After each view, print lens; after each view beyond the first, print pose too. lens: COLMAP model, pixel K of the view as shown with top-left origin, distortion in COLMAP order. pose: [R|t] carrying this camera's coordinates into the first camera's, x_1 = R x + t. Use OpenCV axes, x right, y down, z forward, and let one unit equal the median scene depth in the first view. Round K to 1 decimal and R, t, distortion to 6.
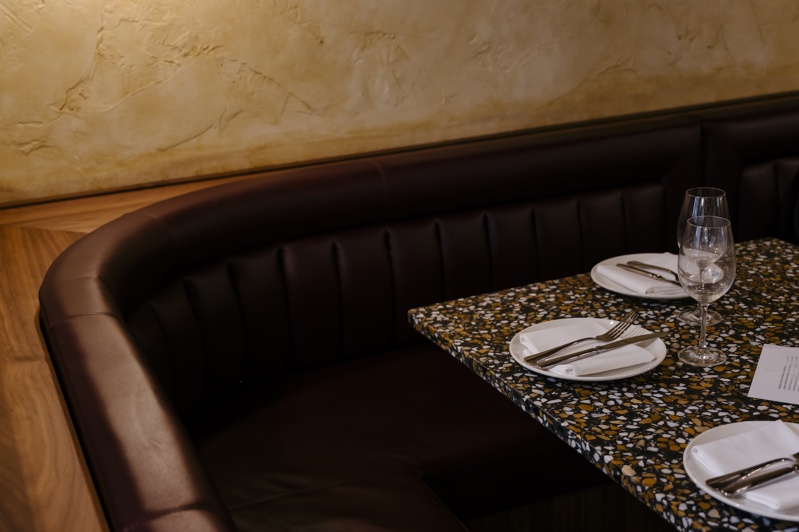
lens RADIAL K [[1055.7, 0, 396.9], [0, 1055.7, 259.3], [0, 0, 1]] dist [0.009561, 0.000000]
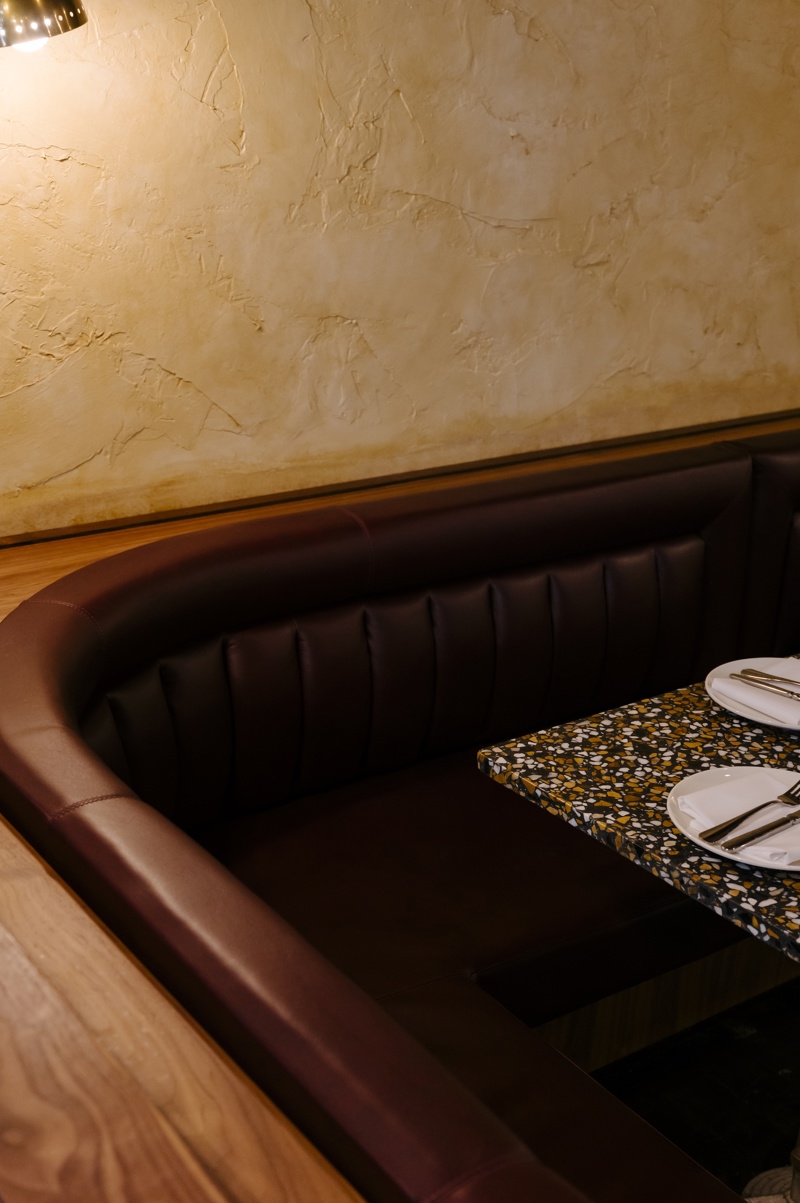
lens RADIAL K [[1472.8, 0, 400.8], [0, 1472.8, 613.0], [0, 0, 1]] dist [0.004352, 0.000000]
pose [[0.975055, -0.000327, 0.221965, -0.197937], [-0.008319, 0.999243, 0.038012, -0.061723], [-0.221809, -0.038910, 0.974313, 0.052829]]
